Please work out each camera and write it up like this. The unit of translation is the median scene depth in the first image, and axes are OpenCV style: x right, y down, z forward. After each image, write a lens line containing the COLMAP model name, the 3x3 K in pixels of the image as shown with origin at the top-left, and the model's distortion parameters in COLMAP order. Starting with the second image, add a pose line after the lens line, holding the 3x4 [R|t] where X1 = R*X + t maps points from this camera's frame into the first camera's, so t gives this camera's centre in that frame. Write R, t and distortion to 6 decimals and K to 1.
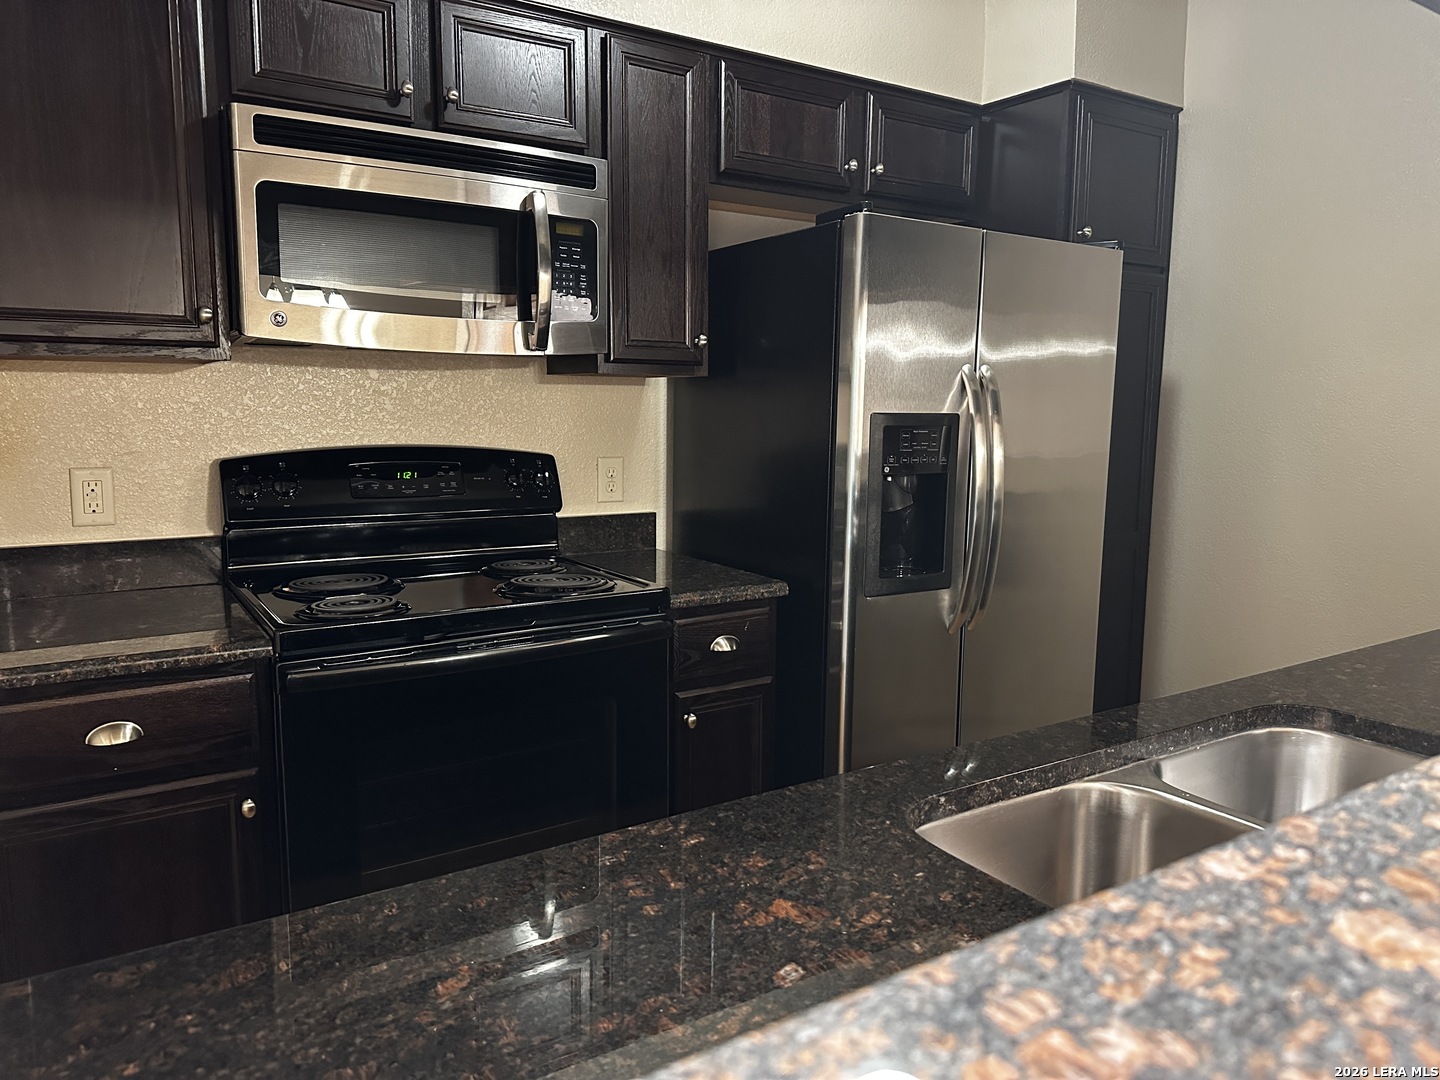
lens RADIAL K [[1005.2, 0, 718.8], [0, 1005.2, 543.0], [0, 0, 1]] dist [0.121671, -0.191937]
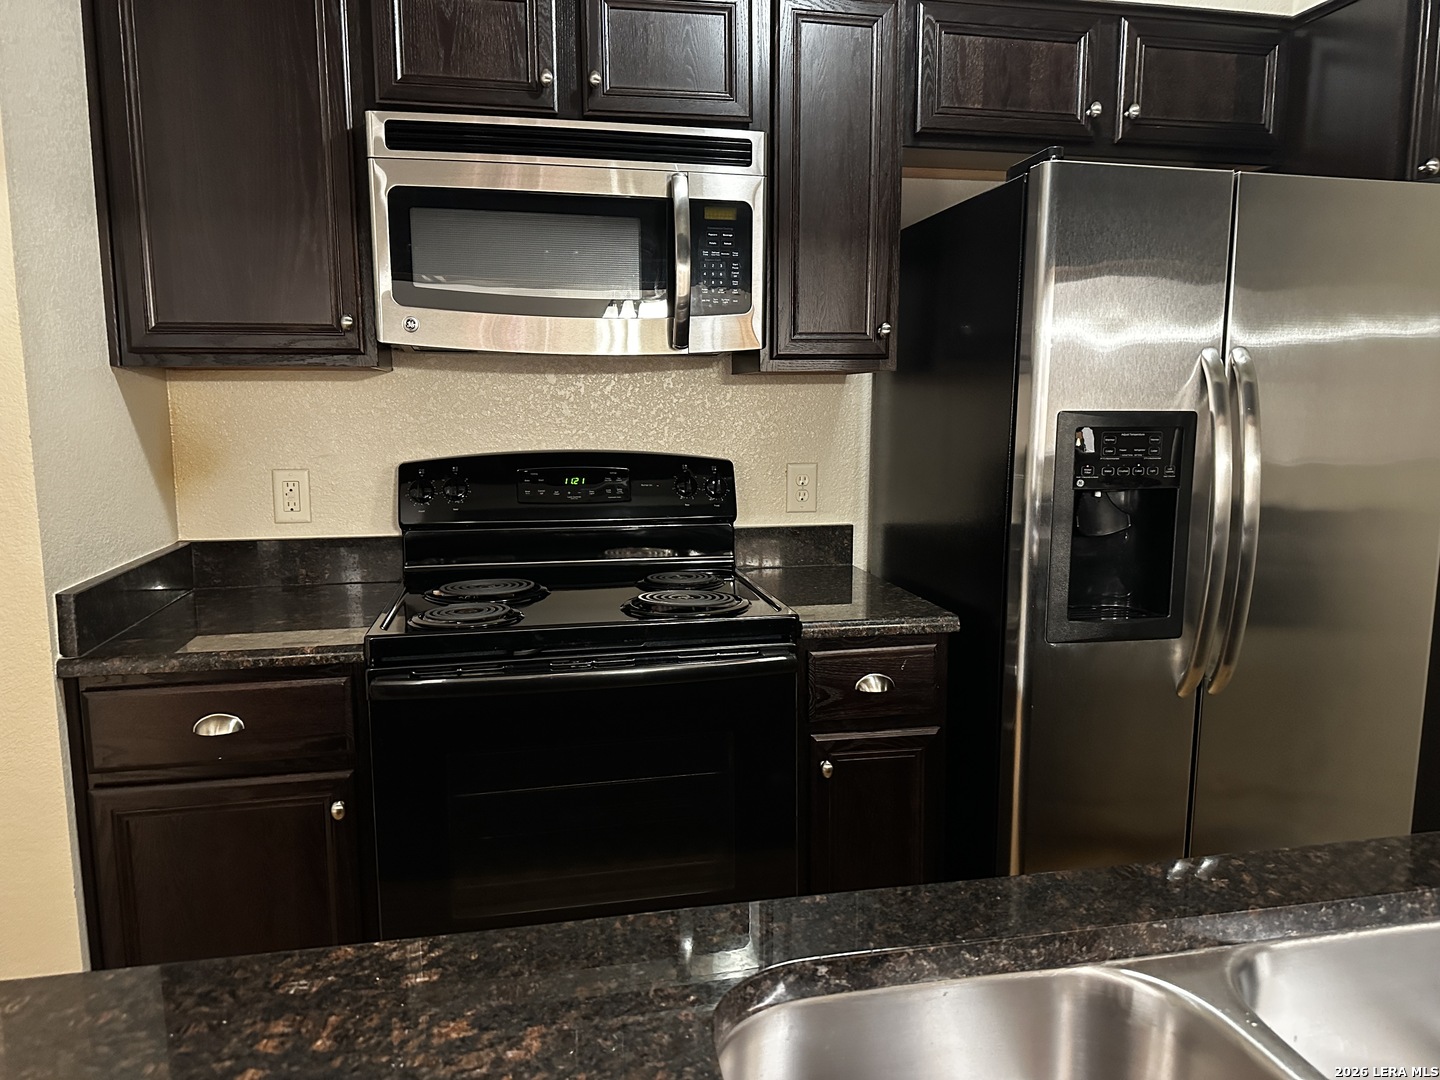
lens RADIAL K [[1005.2, 0, 718.8], [0, 1005.2, 543.0], [0, 0, 1]] dist [0.121671, -0.191937]
pose [[0.932059, 0.039683, -0.360126, 0.187929], [-0.039845, 0.999181, 0.006977, -0.020048], [0.360108, 0.007847, 0.932878, 0.151091]]
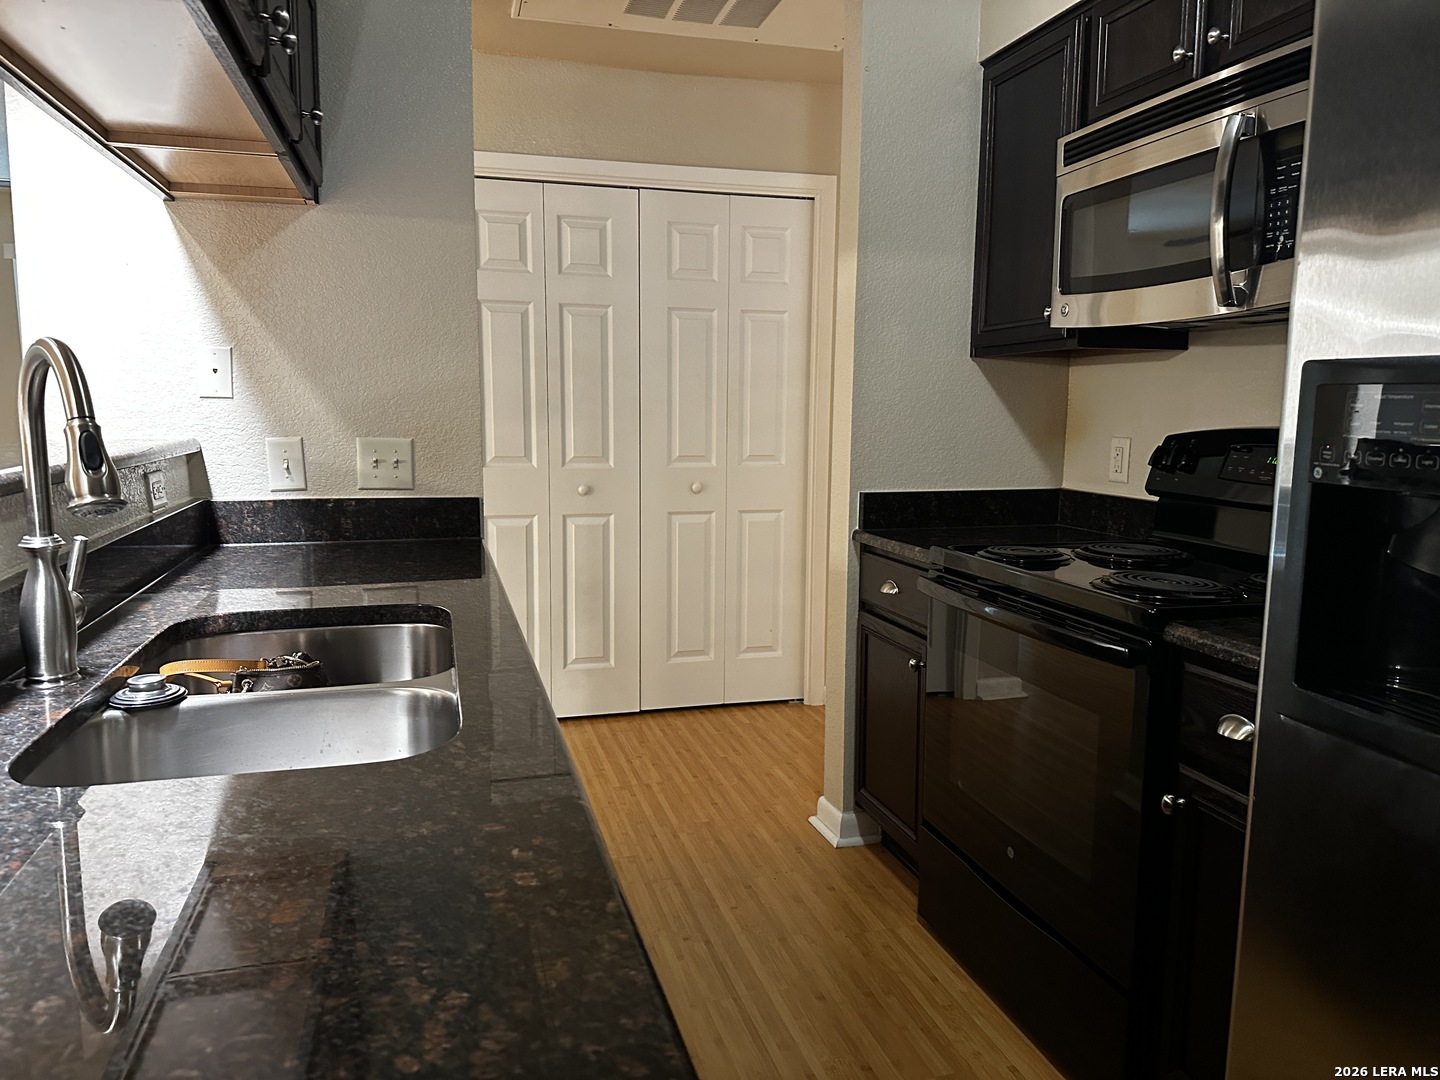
lens RADIAL K [[1005.2, 0, 718.8], [0, 1005.2, 543.0], [0, 0, 1]] dist [0.121671, -0.191937]
pose [[-0.289176, 0.118242, -0.949945, 0.725662], [-0.142317, 0.976004, 0.164809, -0.078686], [0.946638, 0.182853, -0.265409, 0.839392]]
